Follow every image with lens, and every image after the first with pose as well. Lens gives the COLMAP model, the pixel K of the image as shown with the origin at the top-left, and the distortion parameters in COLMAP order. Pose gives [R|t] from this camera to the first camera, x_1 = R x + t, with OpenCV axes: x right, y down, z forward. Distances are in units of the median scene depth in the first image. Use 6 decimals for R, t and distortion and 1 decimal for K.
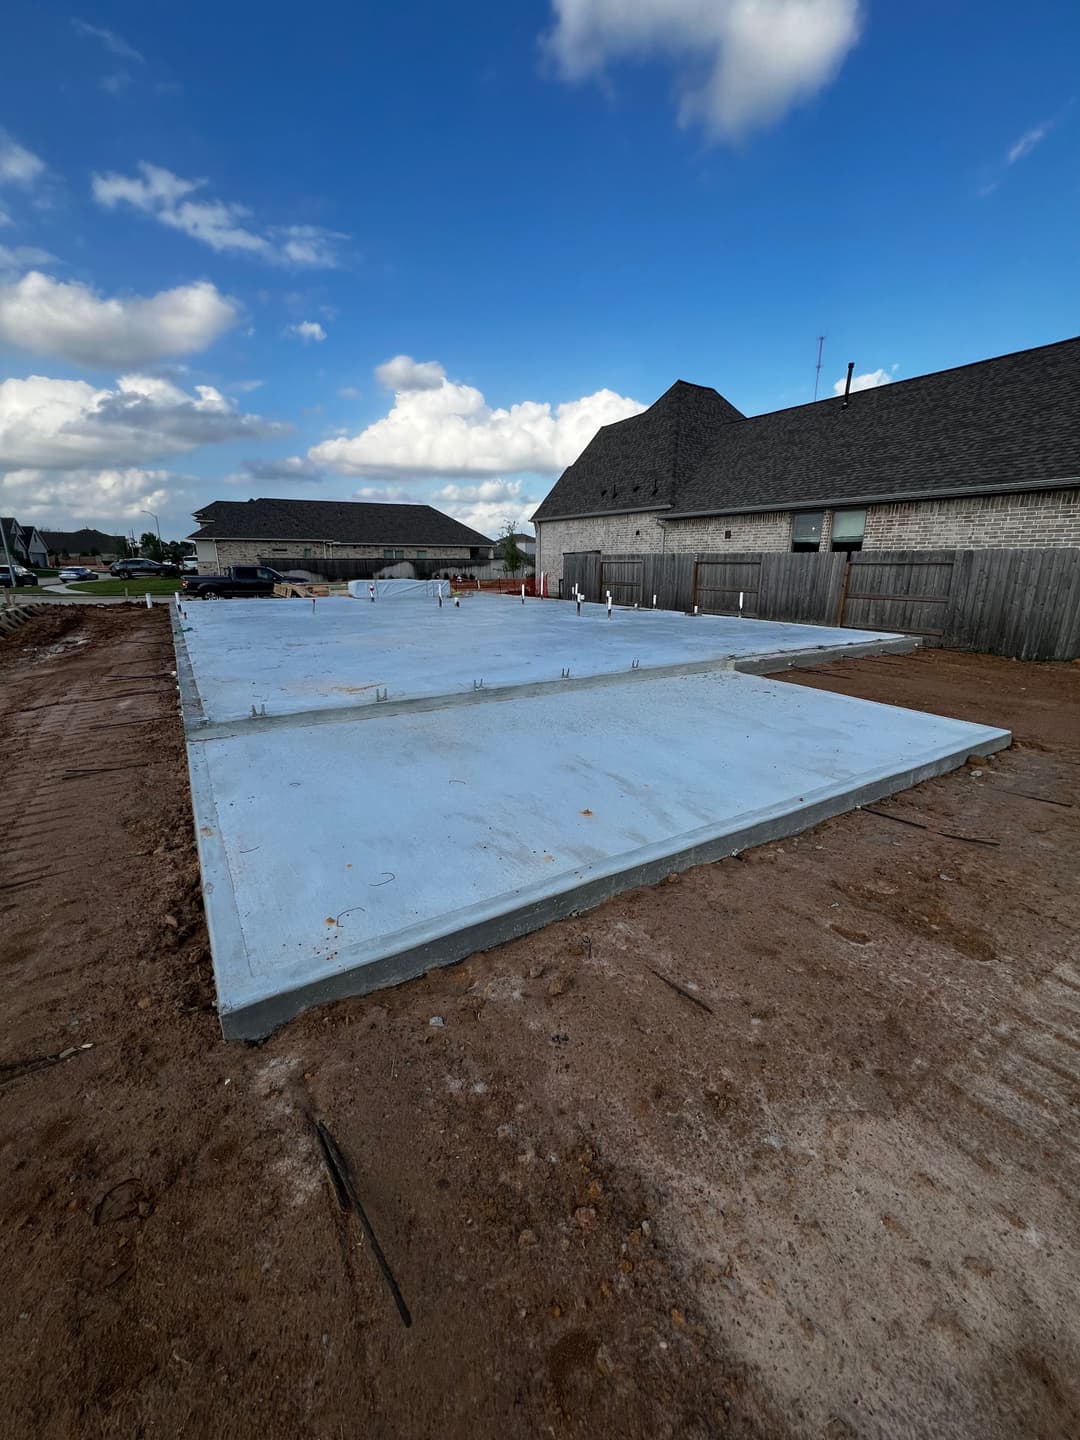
lens RADIAL K [[580.5, 0, 540.0], [0, 580.5, 720.0], [0, 0, 1]] dist [0.001258, 0.000277]
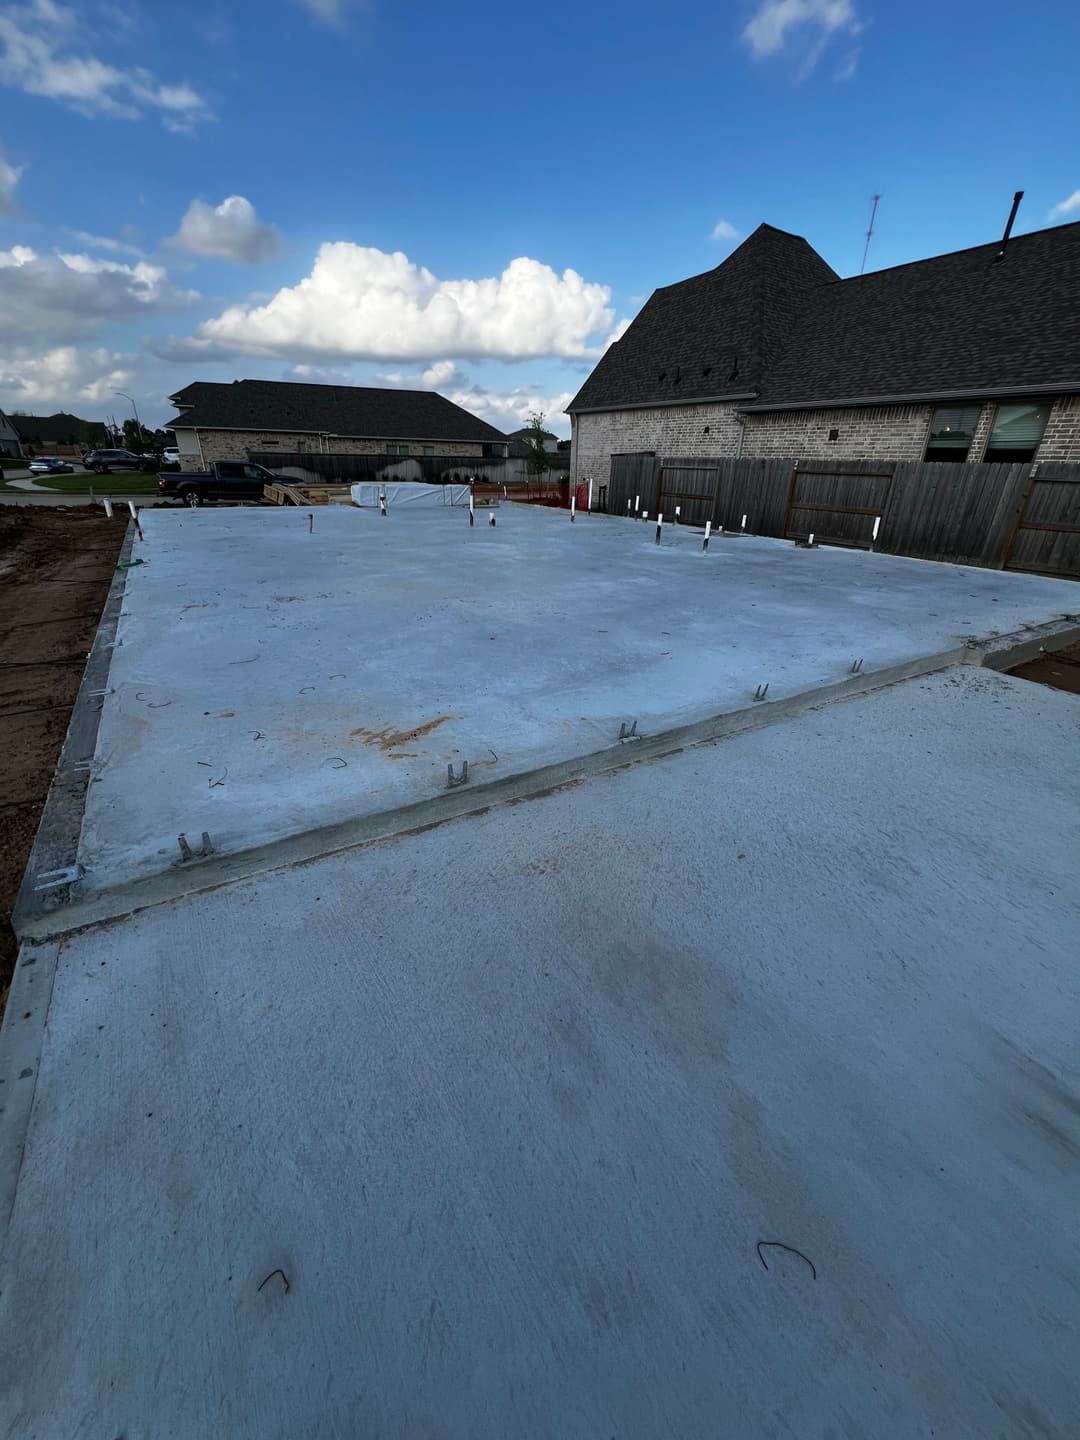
lens RADIAL K [[580.5, 0, 540.0], [0, 580.5, 720.0], [0, 0, 1]] dist [0.001258, 0.000277]
pose [[0.999763, 0.021435, -0.003679, -0.050715], [-0.020612, 0.987847, 0.154060, -0.041462], [0.006936, -0.153947, 0.988055, 0.131184]]
